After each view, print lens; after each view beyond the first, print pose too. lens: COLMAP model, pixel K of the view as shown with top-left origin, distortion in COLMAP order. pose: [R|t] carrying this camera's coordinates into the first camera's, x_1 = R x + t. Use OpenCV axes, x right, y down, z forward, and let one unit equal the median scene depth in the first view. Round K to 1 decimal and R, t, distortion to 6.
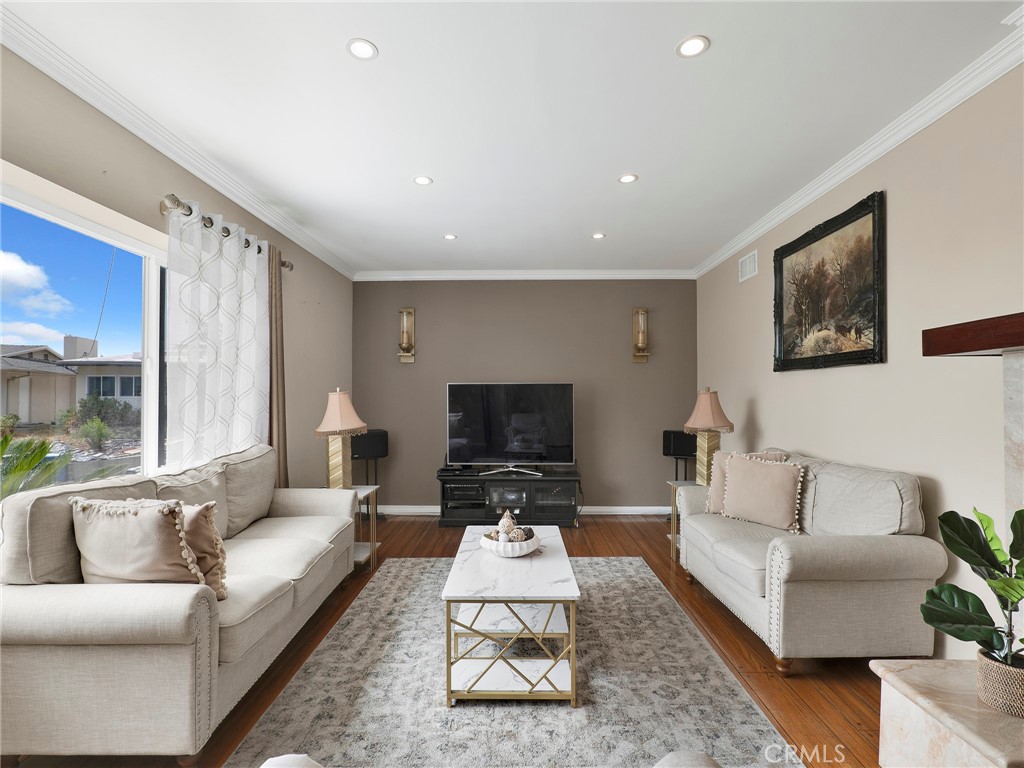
lens RADIAL K [[486.3, 0, 507.4], [0, 486.3, 388.5], [0, 0, 1]] dist [-0.014822, 0.002244]
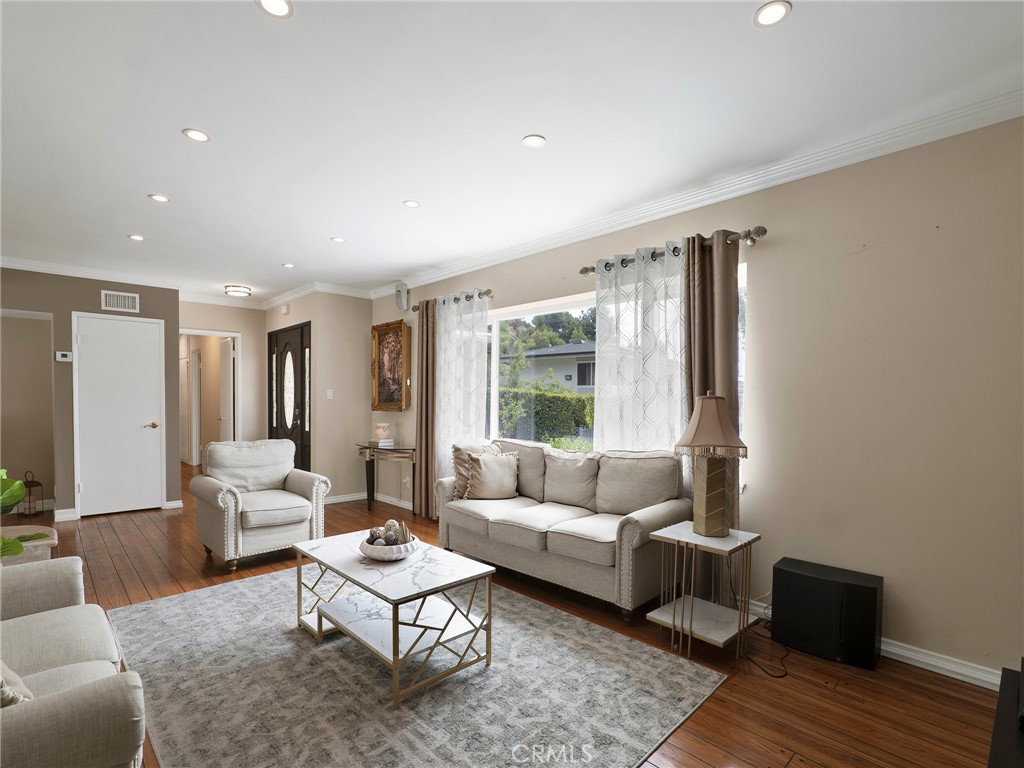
lens RADIAL K [[498.1, 0, 507.6], [0, 498.1, 414.0], [0, 0, 1]] dist [-0.001678, 0.000430]
pose [[-0.708936, 0.018169, -0.705039, 0.452496], [0.005070, 0.999774, 0.020665, 0.022477], [0.705255, 0.011076, -0.708867, 1.554767]]
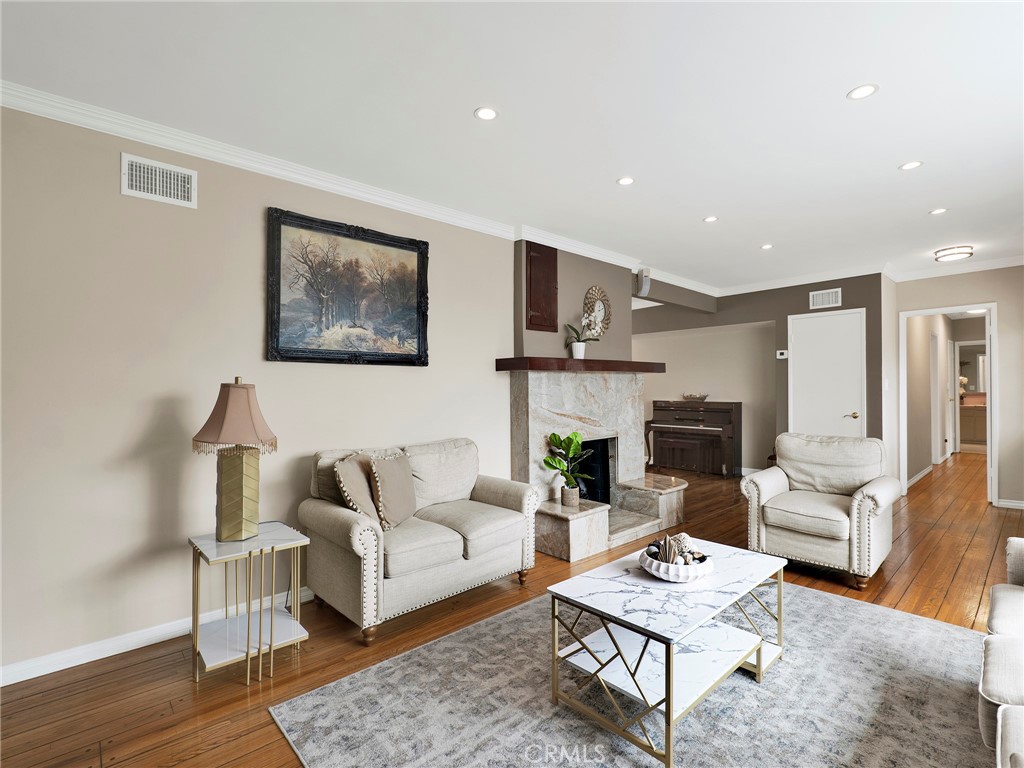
lens RADIAL K [[490.7, 0, 512.0], [0, 490.7, 384.0], [0, 0, 1]] dist [-0.017713, 0.001436]
pose [[-0.691635, 0.014917, 0.722094, -0.338617], [-0.002664, 0.999727, -0.023205, 0.024650], [-0.722243, -0.017973, -0.691406, 1.471407]]
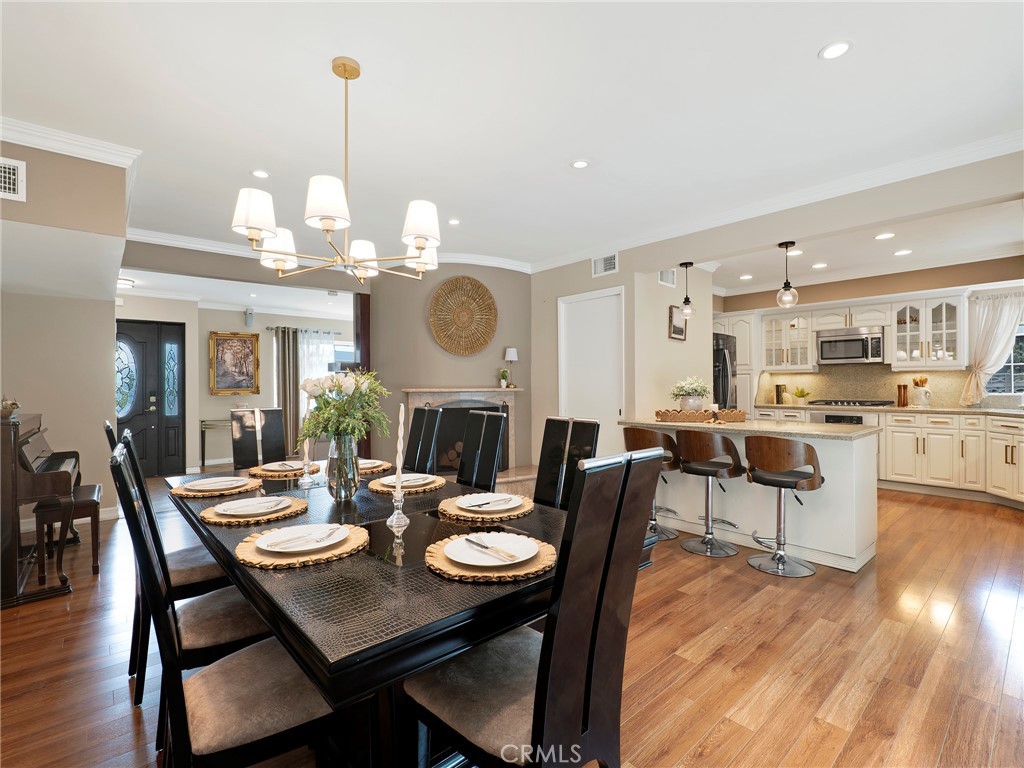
lens RADIAL K [[486.3, 0, 507.4], [0, 486.3, 388.5], [0, 0, 1]] dist [-0.014822, 0.002244]
pose [[0.673053, 0.003433, -0.739587, 2.328812], [0.015879, 0.999692, 0.019090, -0.014732], [0.739424, -0.024593, 0.672791, -0.791334]]
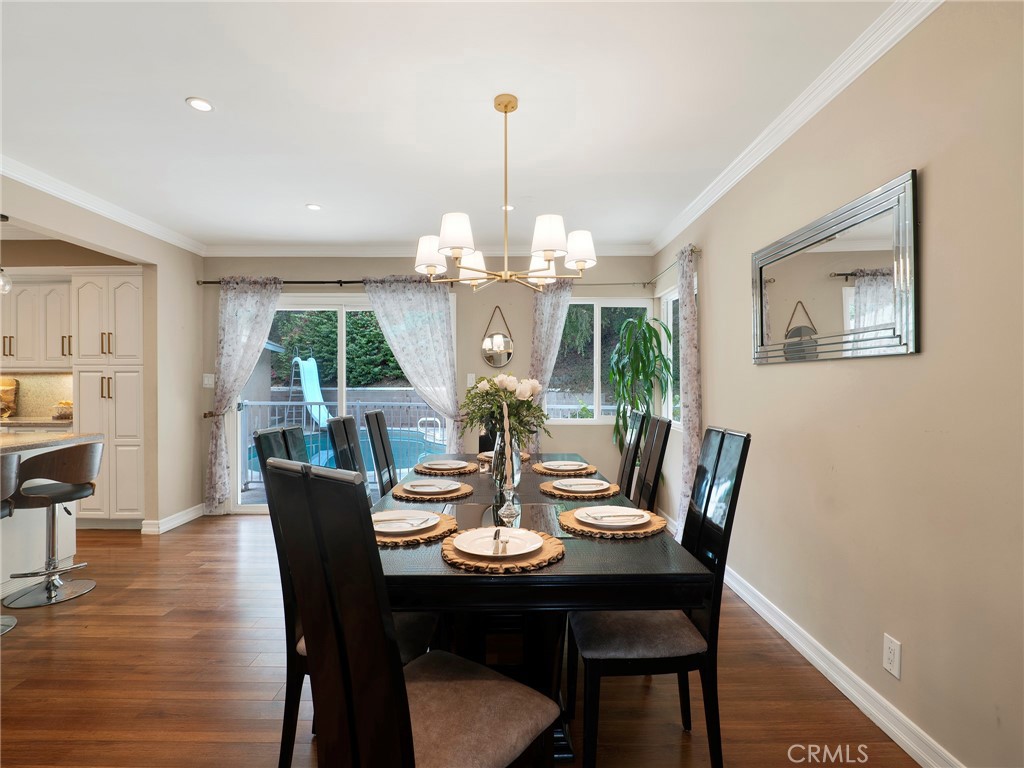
lens RADIAL K [[490.7, 0, 512.0], [0, 490.7, 384.0], [0, 0, 1]] dist [-0.017713, 0.001436]
pose [[-0.026013, -0.000126, 0.999662, 0.950921], [-0.010812, 0.999942, -0.000155, -0.010951], [-0.999603, -0.010812, -0.026012, -0.497521]]
